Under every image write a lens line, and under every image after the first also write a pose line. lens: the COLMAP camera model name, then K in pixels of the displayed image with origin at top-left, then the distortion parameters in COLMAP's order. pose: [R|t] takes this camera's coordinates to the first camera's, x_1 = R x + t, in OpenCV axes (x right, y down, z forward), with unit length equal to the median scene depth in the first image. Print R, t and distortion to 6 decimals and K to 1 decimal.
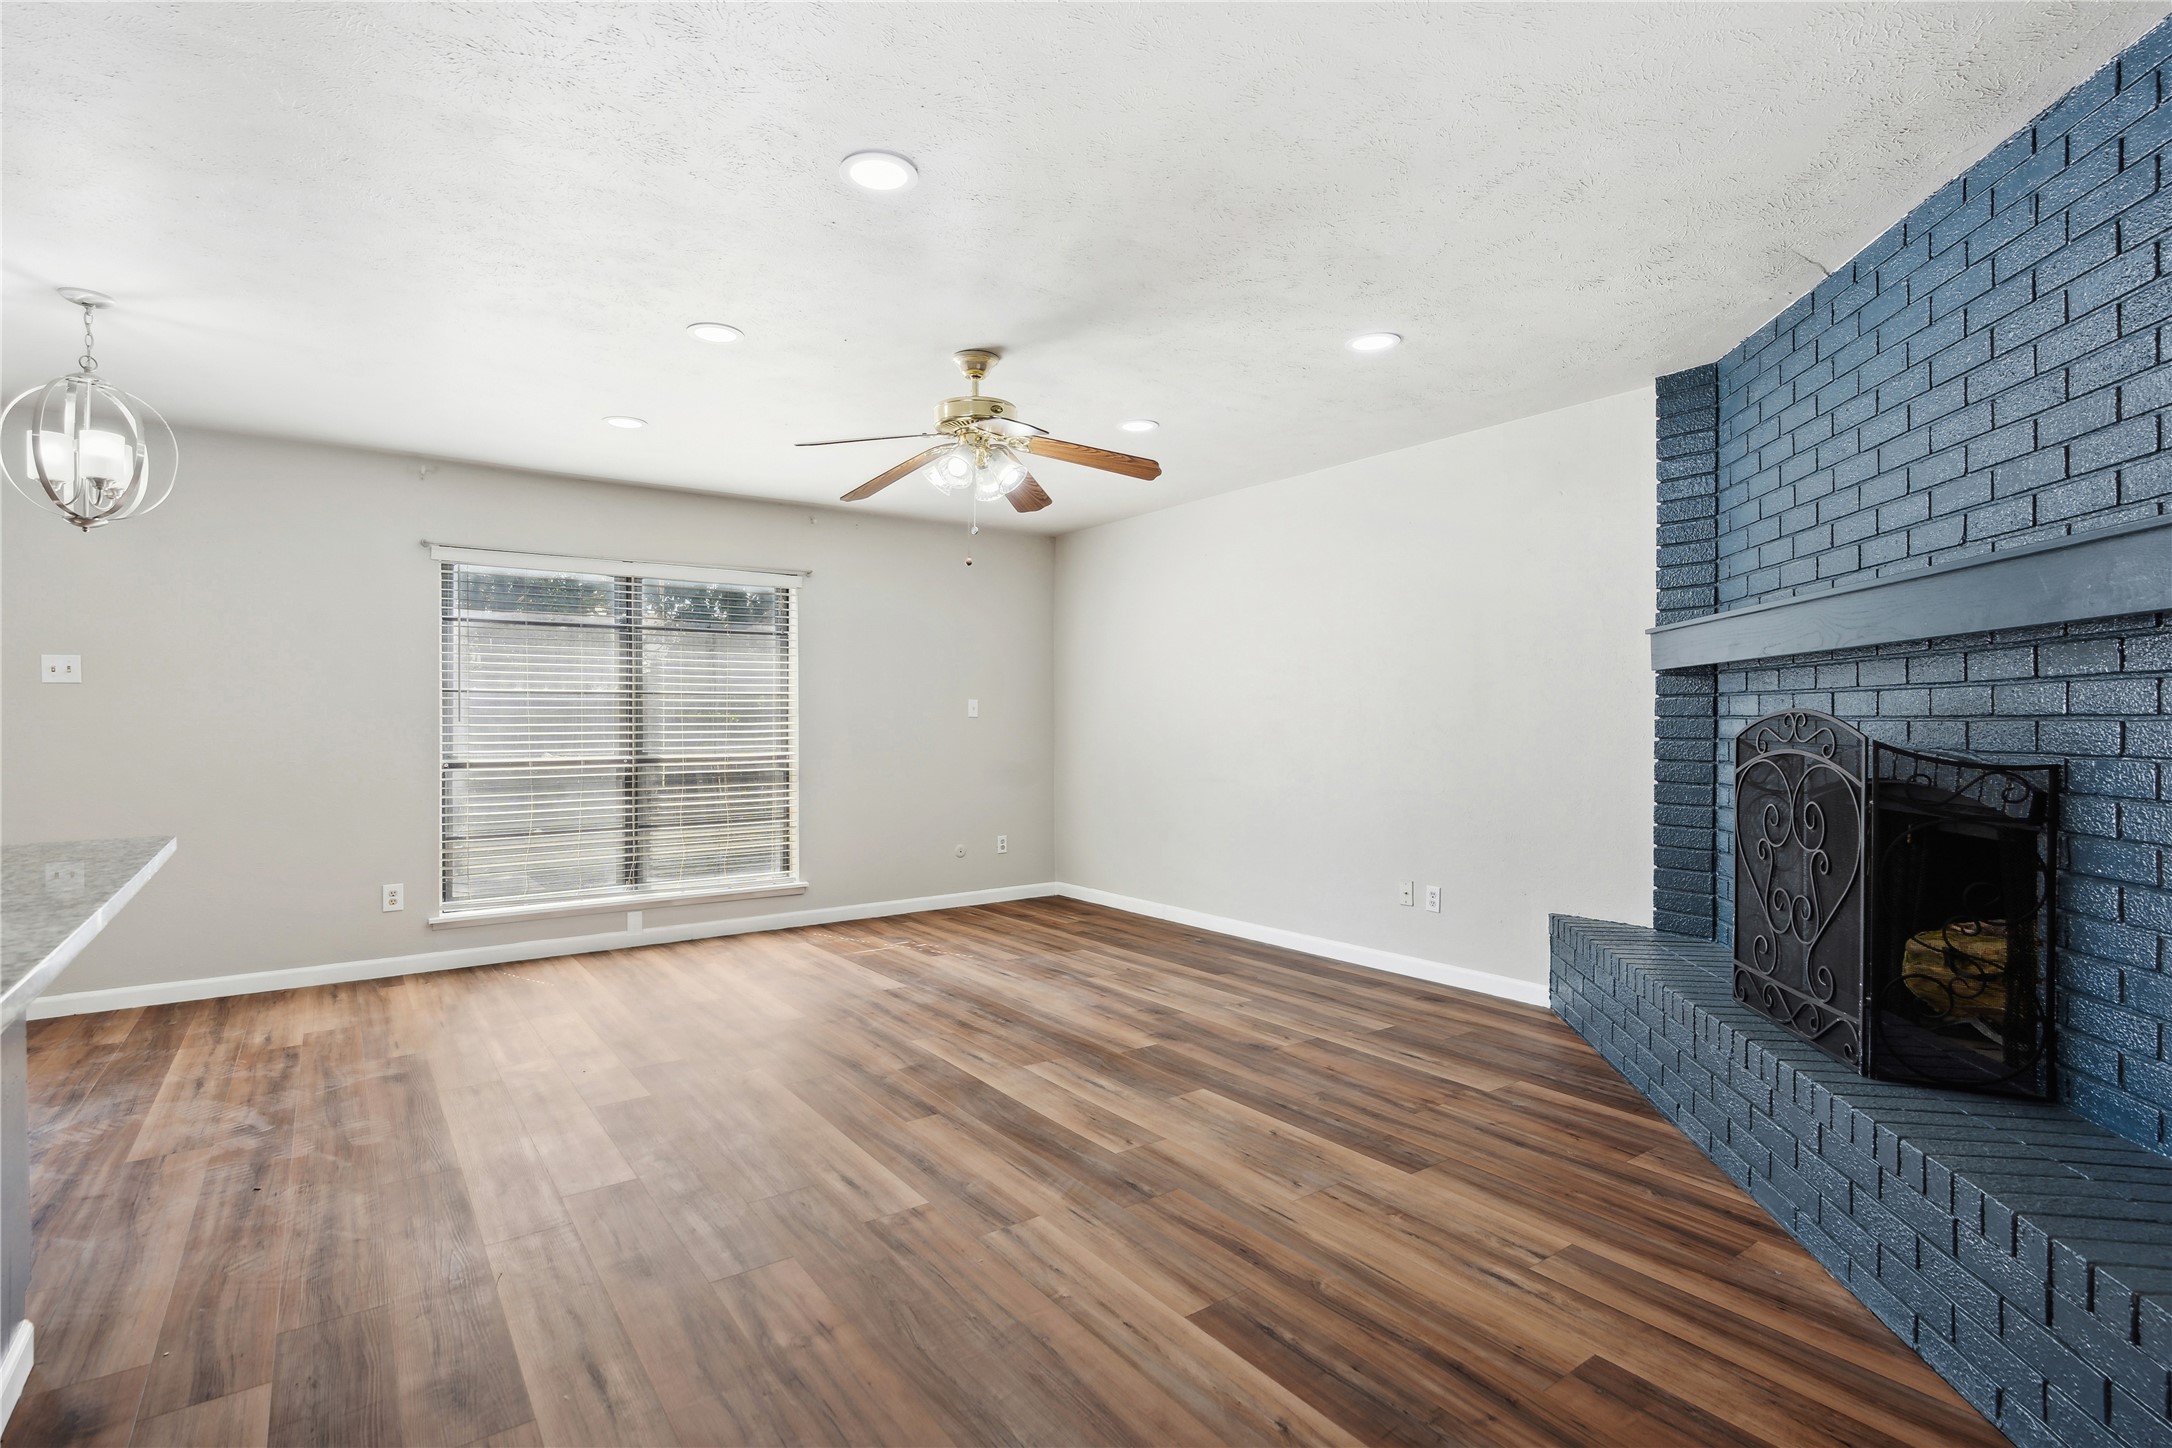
lens RADIAL K [[1025.8, 0, 1055.4], [0, 1025.8, 760.1], [0, 0, 1]] dist [-0.004314, 0.000391]
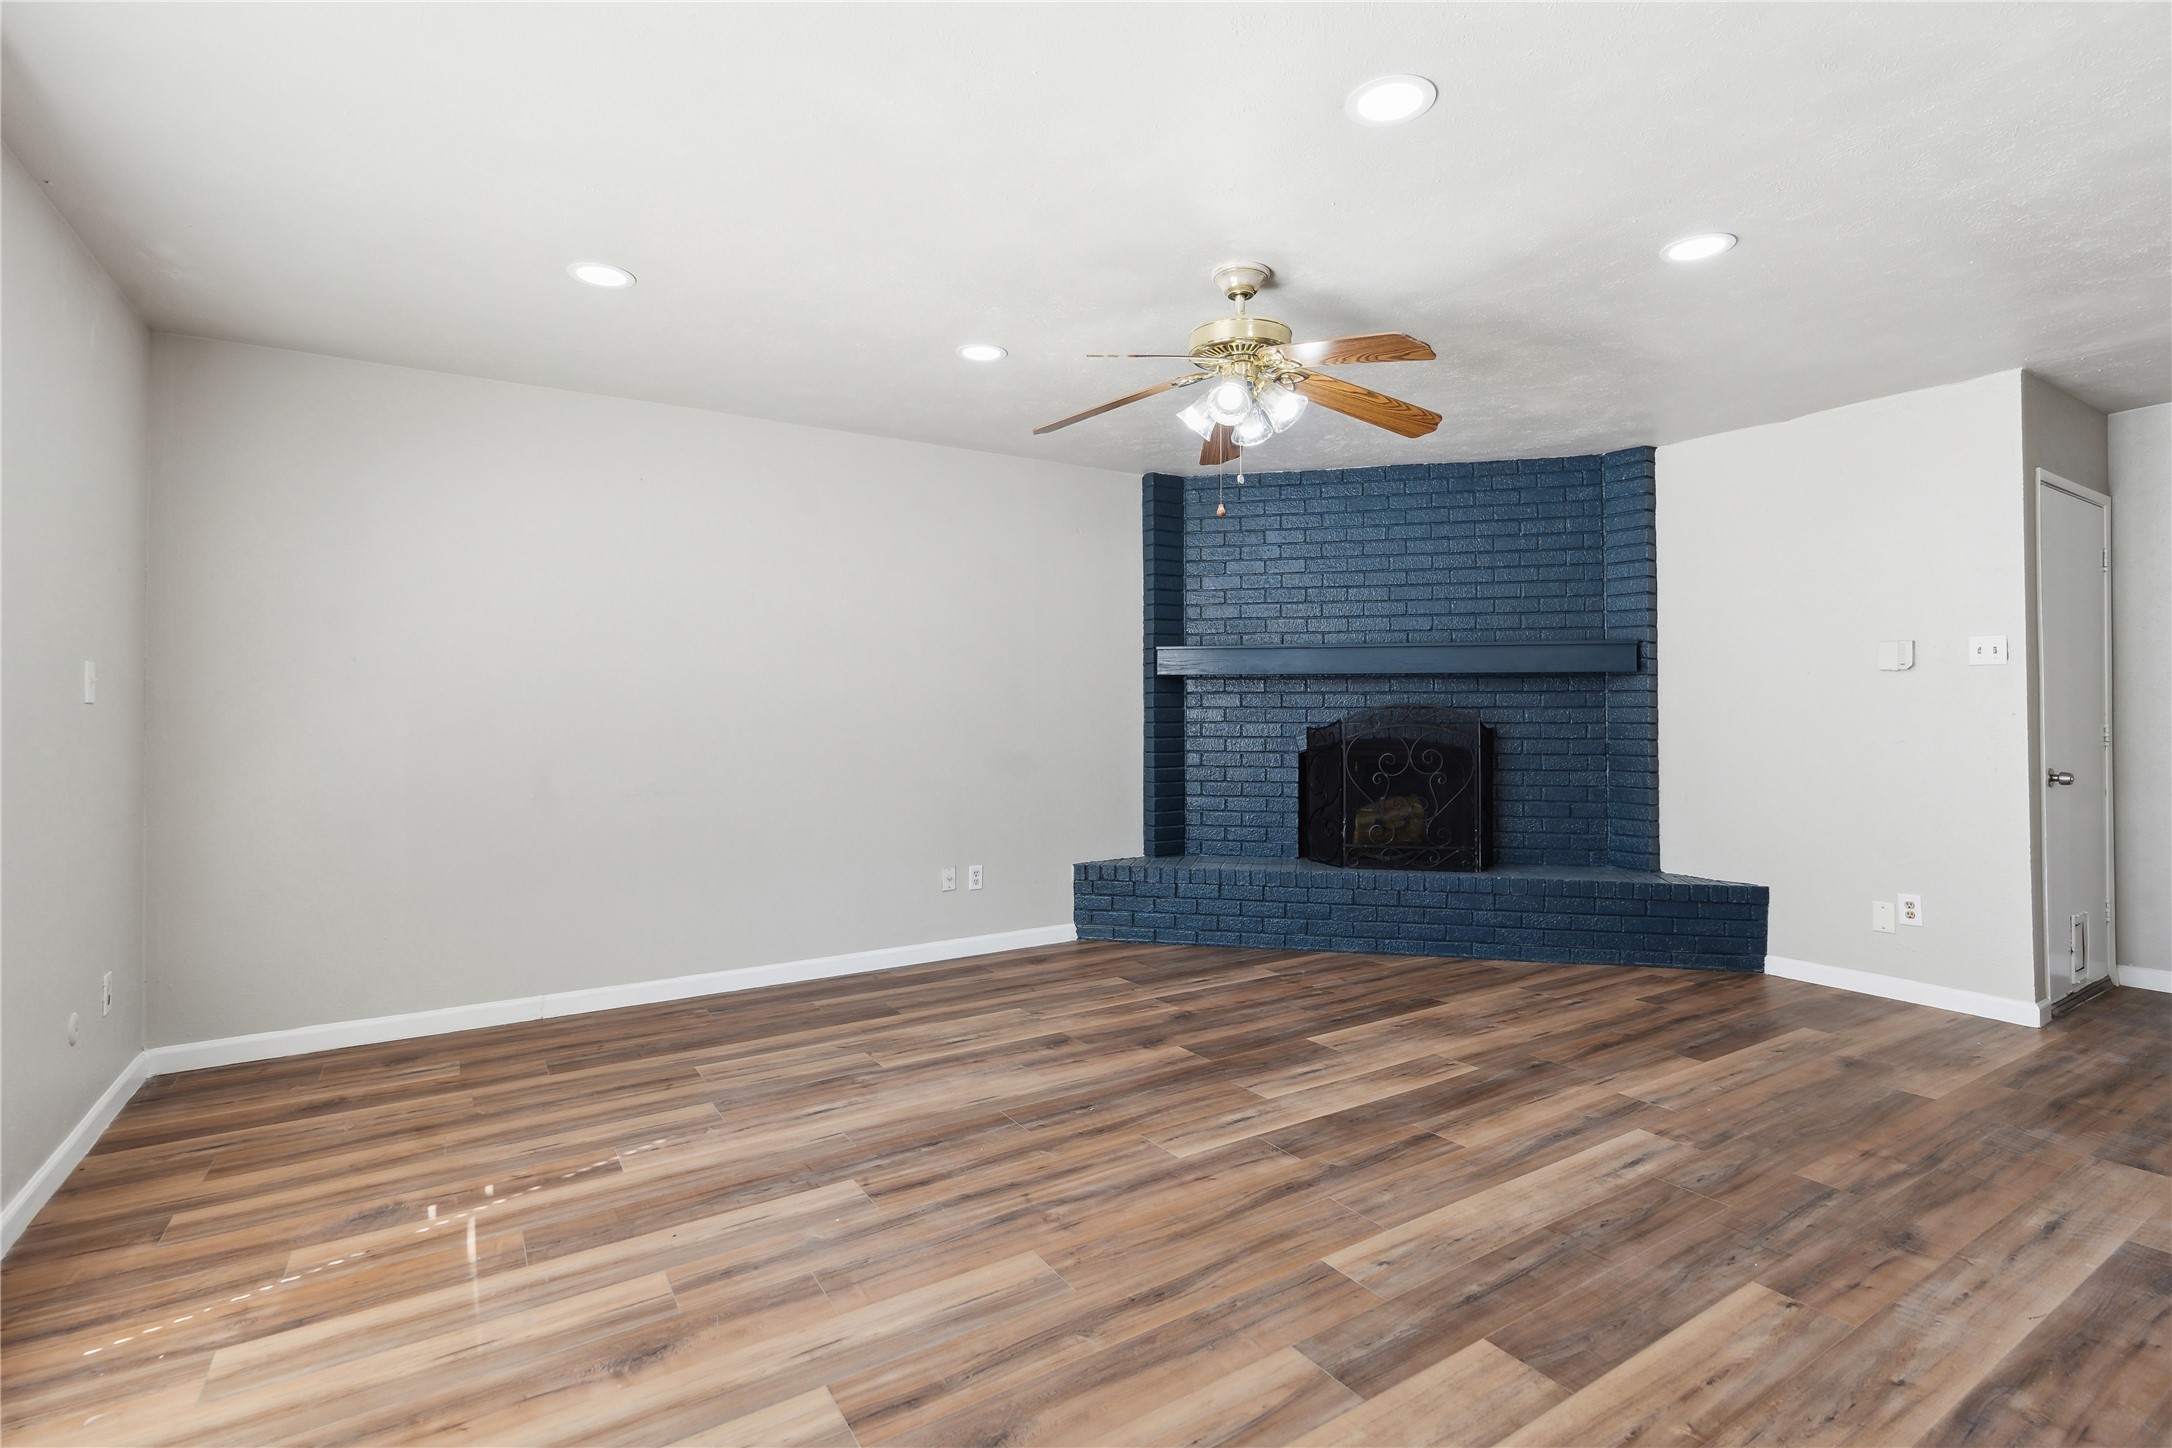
lens RADIAL K [[1025.8, 0, 1084.8], [0, 1025.8, 708.2], [0, 0, 1]] dist [-0.004314, 0.000391]
pose [[0.049767, 0.005623, 0.998745, -0.888225], [0.041035, 0.999128, -0.007670, -0.036048], [-0.997918, 0.041365, 0.049493, 1.056332]]
